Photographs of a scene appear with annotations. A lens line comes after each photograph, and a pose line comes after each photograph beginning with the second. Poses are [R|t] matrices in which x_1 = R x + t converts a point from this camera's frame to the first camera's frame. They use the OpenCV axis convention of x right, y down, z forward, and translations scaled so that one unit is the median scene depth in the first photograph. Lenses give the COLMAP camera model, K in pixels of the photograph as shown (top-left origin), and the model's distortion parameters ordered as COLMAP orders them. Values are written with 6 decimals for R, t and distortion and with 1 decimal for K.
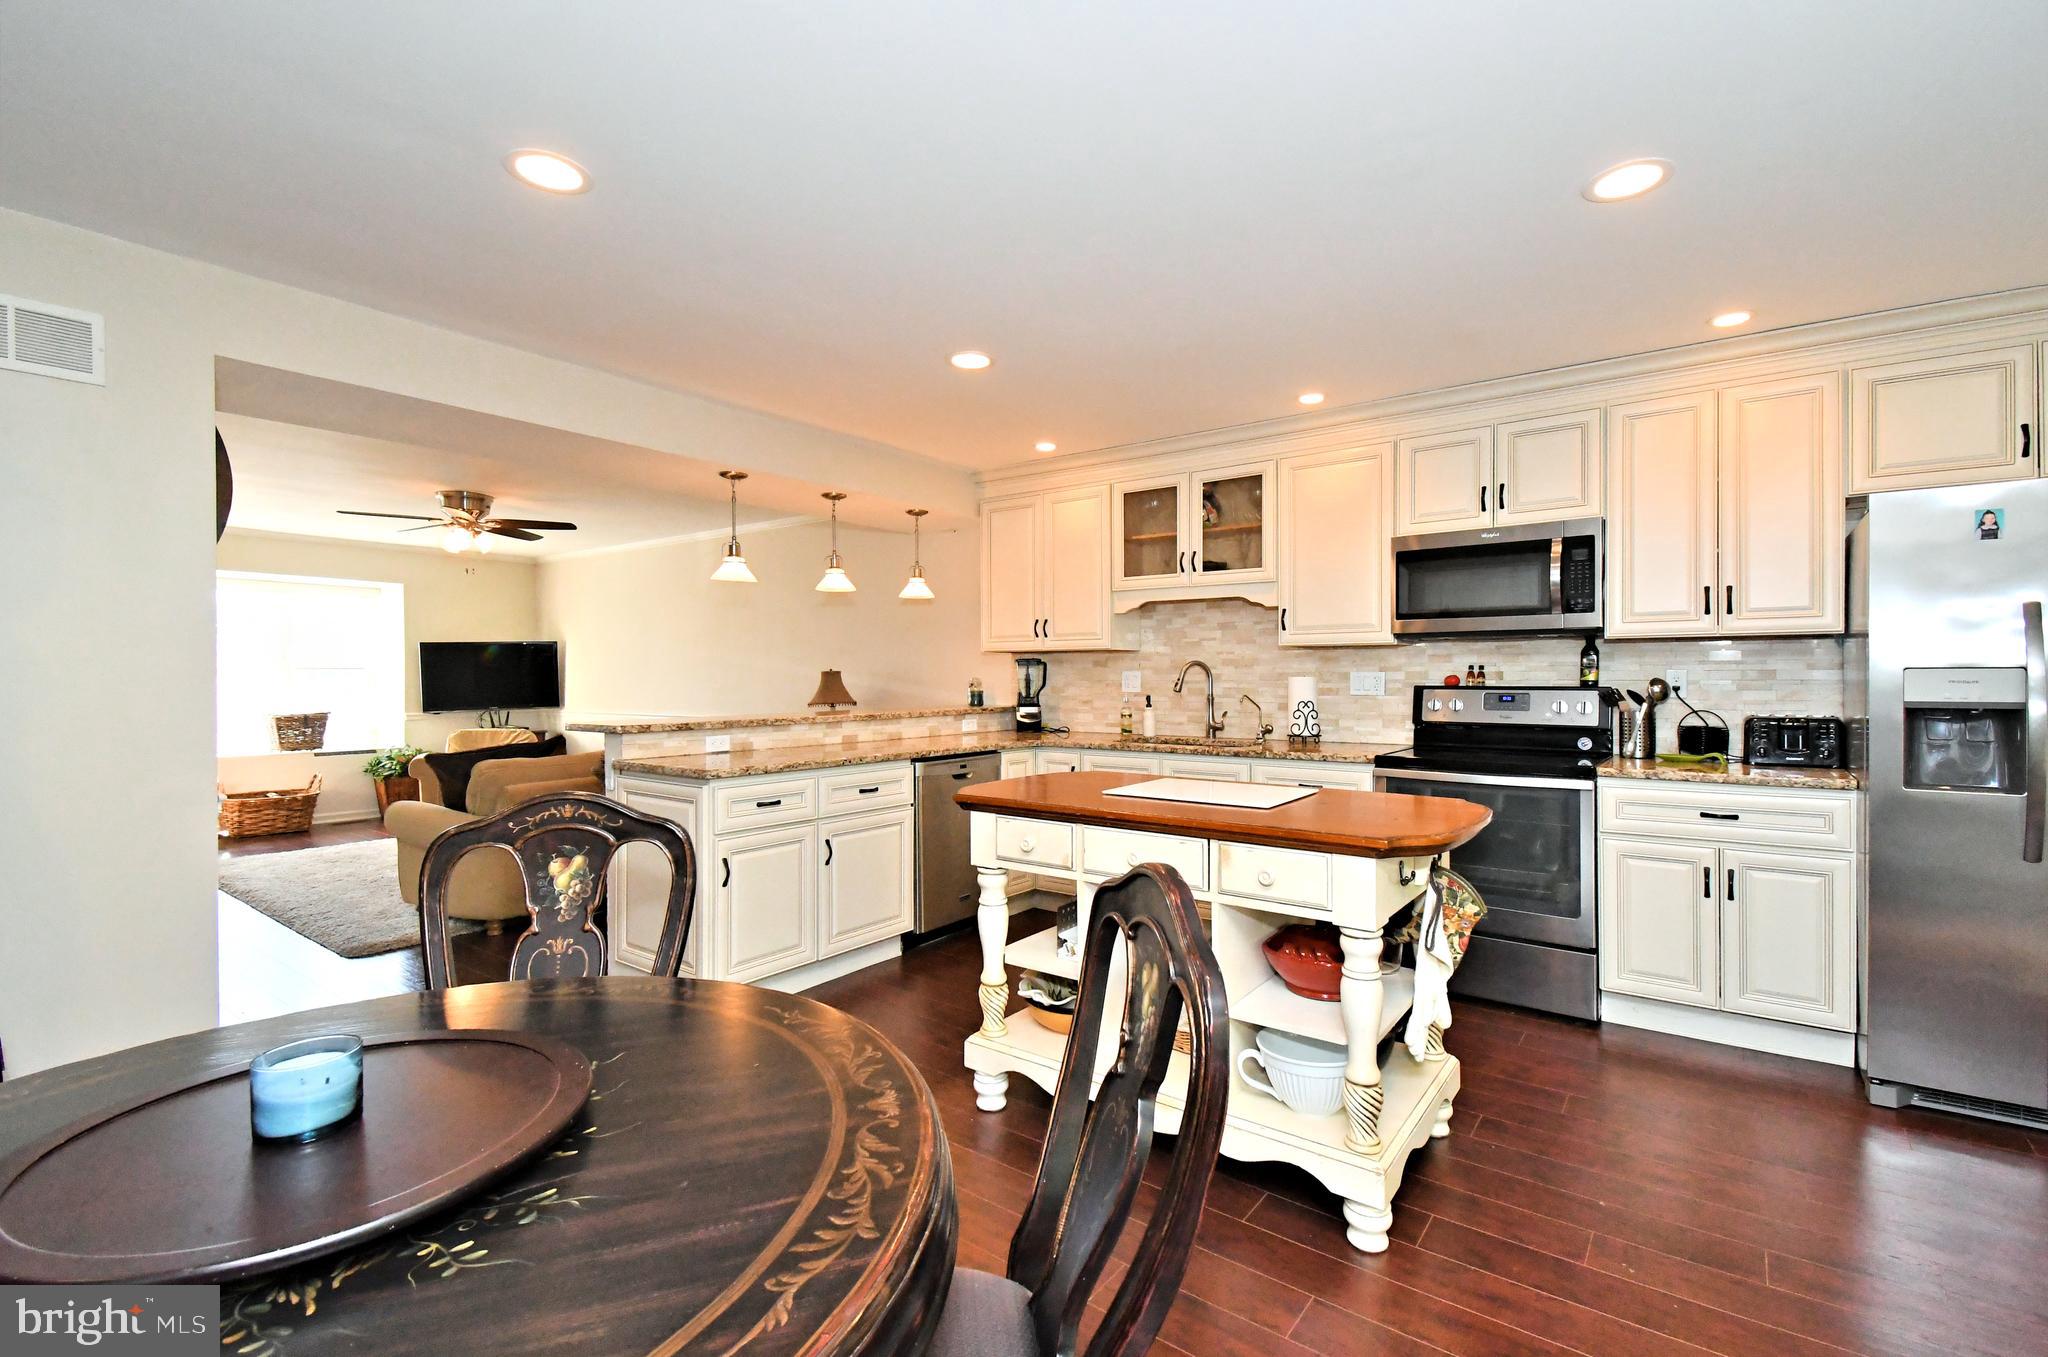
lens RADIAL K [[905.9, 0, 1024.0], [0, 905.9, 678.5], [0, 0, 1]] dist [-0.001210, -0.000503]
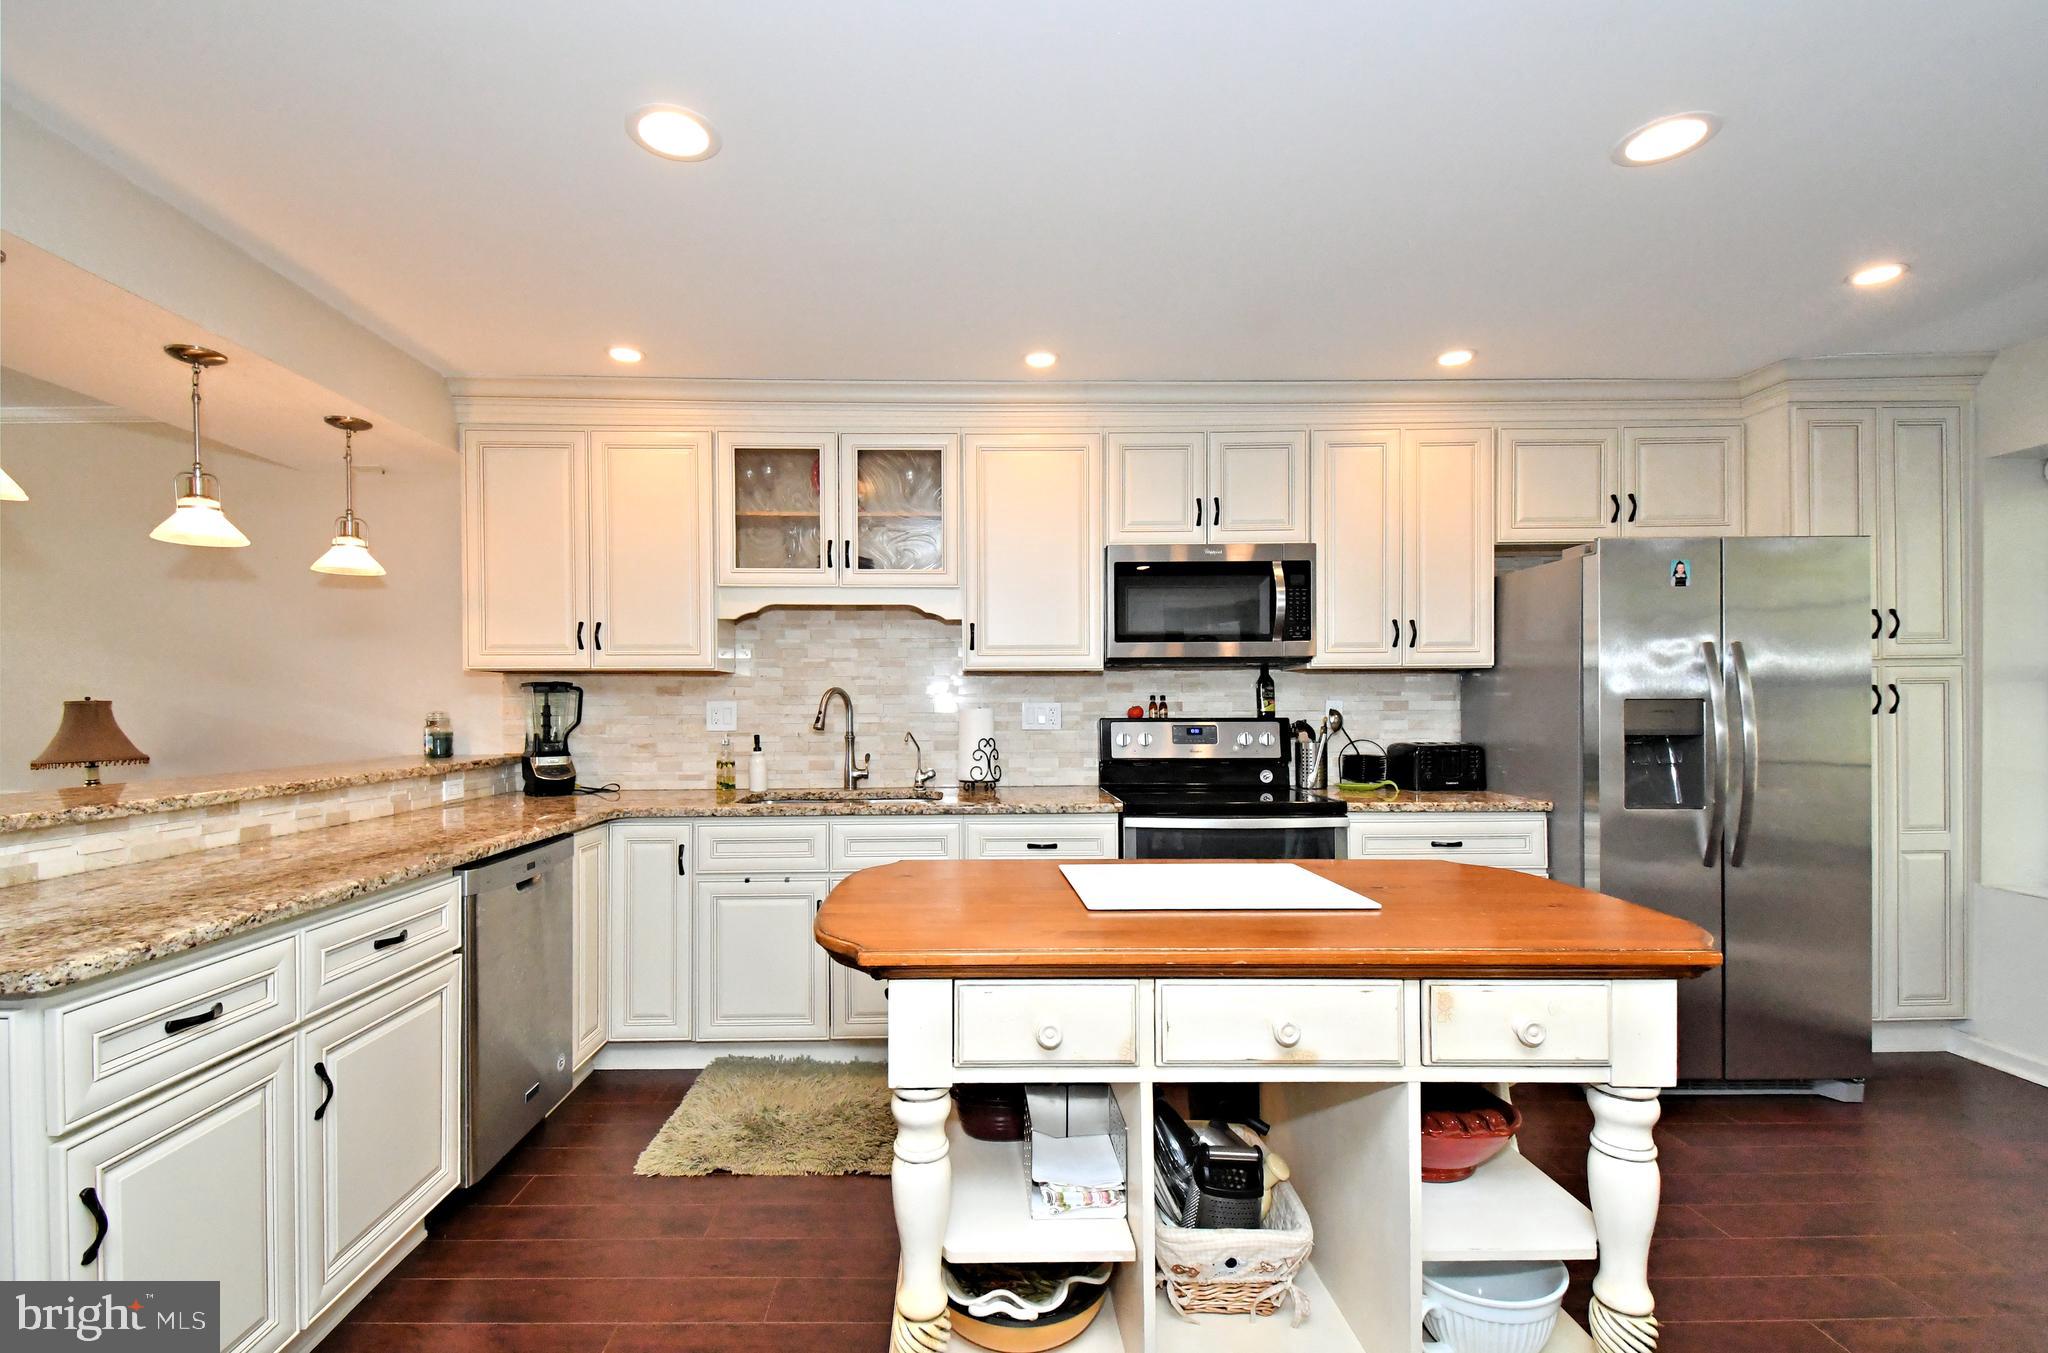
lens RADIAL K [[953.9, 0, 1016.9], [0, 953.9, 702.8], [0, 0, 1]] dist [0.018363, -0.000954]
pose [[0.786869, -0.000592, 0.617119, -0.197196], [0.004388, 0.999980, -0.004635, -0.003095], [-0.617104, 0.006355, 0.786856, 0.317567]]
